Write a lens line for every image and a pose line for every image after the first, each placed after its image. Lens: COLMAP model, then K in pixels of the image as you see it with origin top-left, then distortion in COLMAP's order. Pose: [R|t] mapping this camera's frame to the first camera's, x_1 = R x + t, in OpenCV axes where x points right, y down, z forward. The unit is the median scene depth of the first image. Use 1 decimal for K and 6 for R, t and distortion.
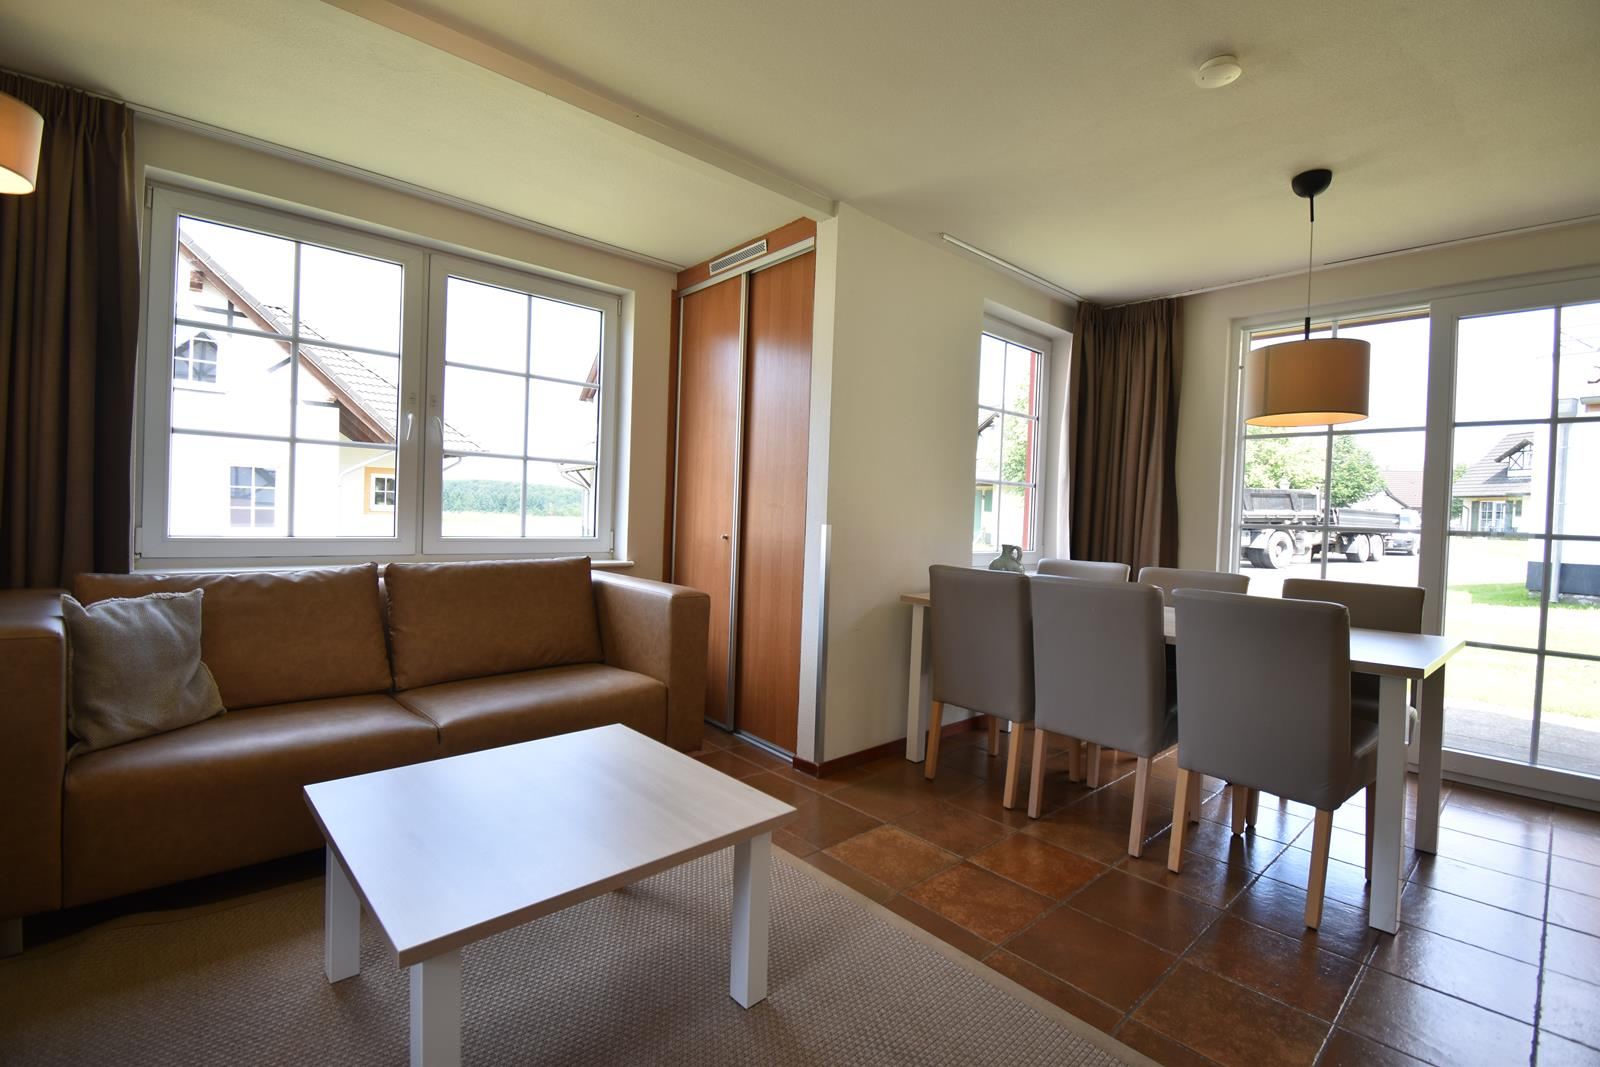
lens RADIAL K [[699.5, 0, 788.8], [0, 699.5, 525.3], [0, 0, 1]] dist [-0.005162, -0.008203]
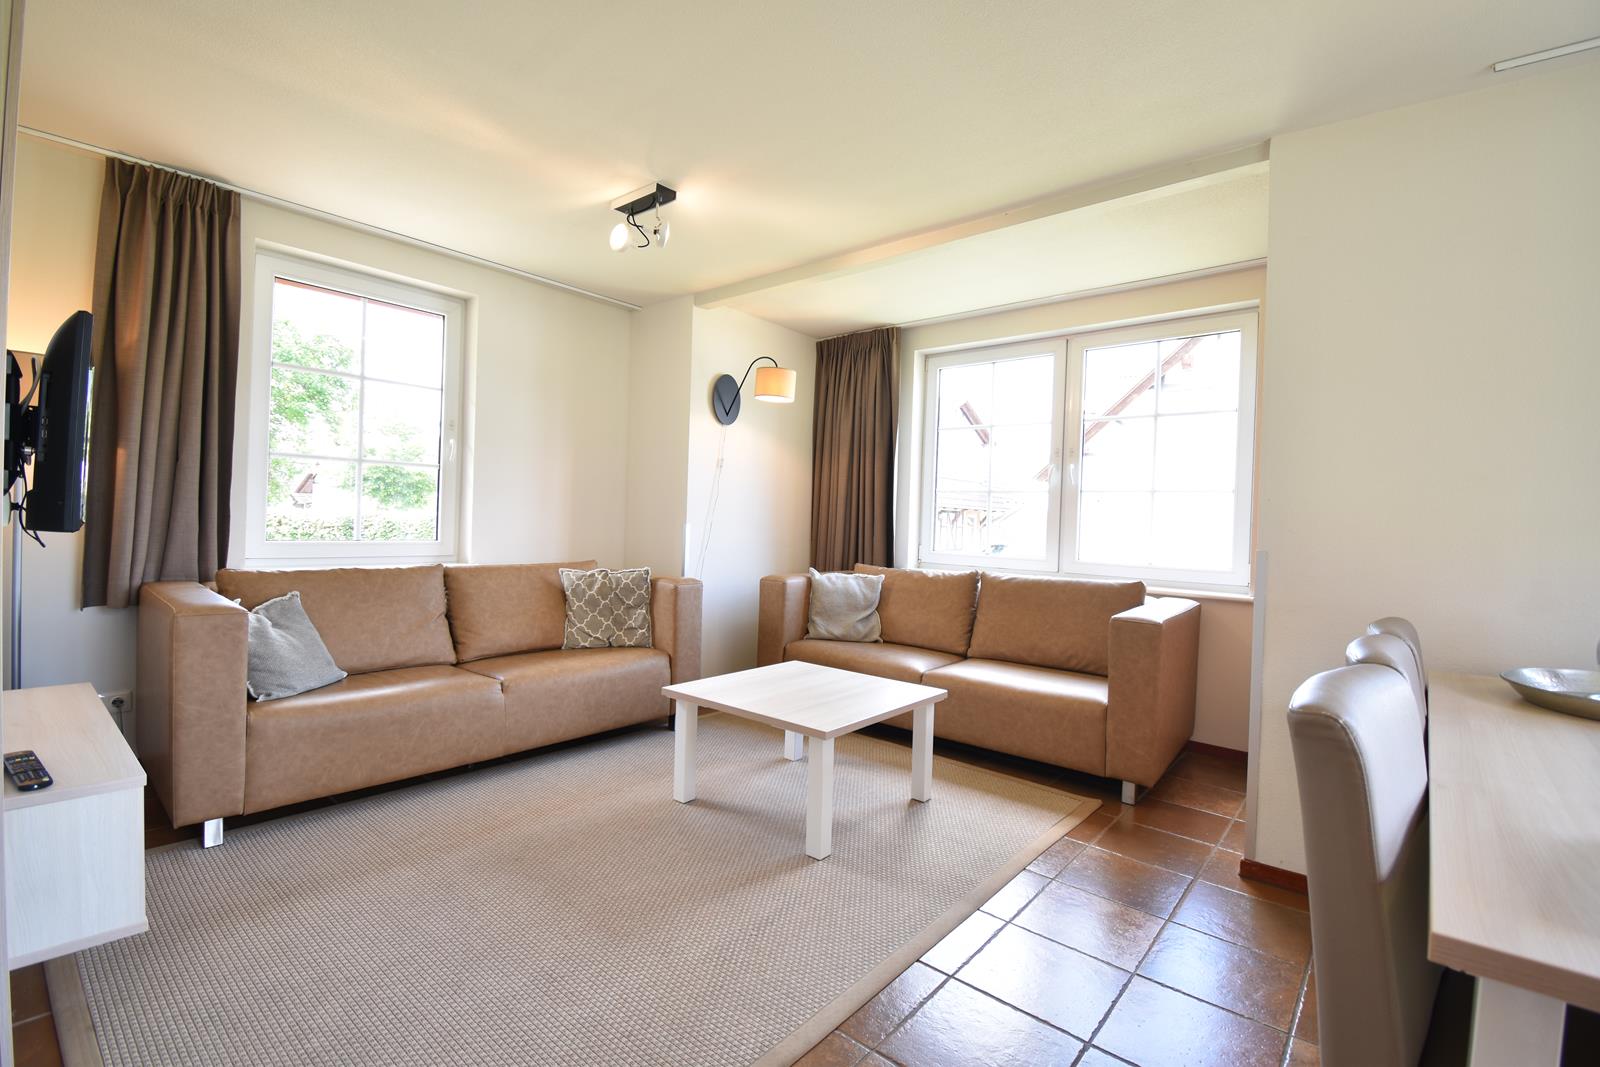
lens RADIAL K [[699.5, 0, 786.3], [0, 699.5, 515.2], [0, 0, 1]] dist [-0.005162, -0.008203]
pose [[0.101251, -0.036648, -0.994186, 0.878469], [-0.050154, 0.997863, -0.041891, 0.019030], [0.993596, 0.054103, 0.099197, 0.464999]]
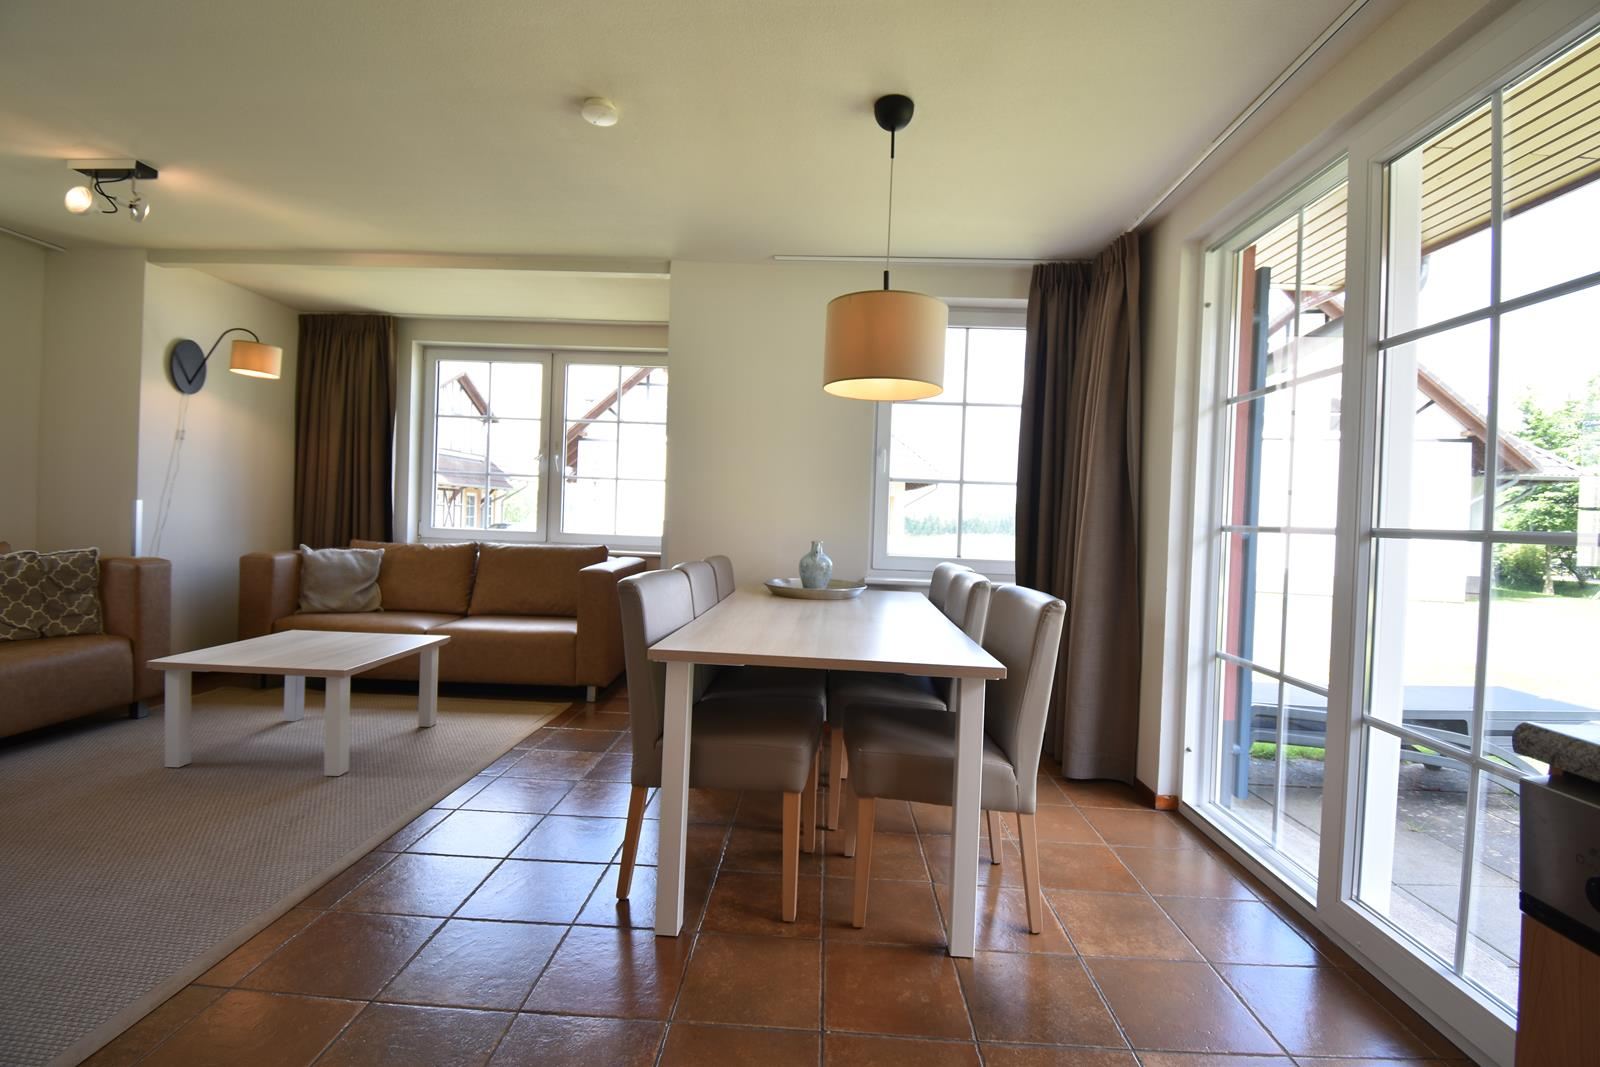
lens RADIAL K [[699.5, 0, 811.0], [0, 699.5, 525.4], [0, 0, 1]] dist [-0.005162, -0.008203]
pose [[0.725950, -0.000260, -0.687747, 1.264526], [-0.023824, 0.999390, -0.025526, 0.038337], [0.687335, 0.034915, 0.725501, 0.323968]]
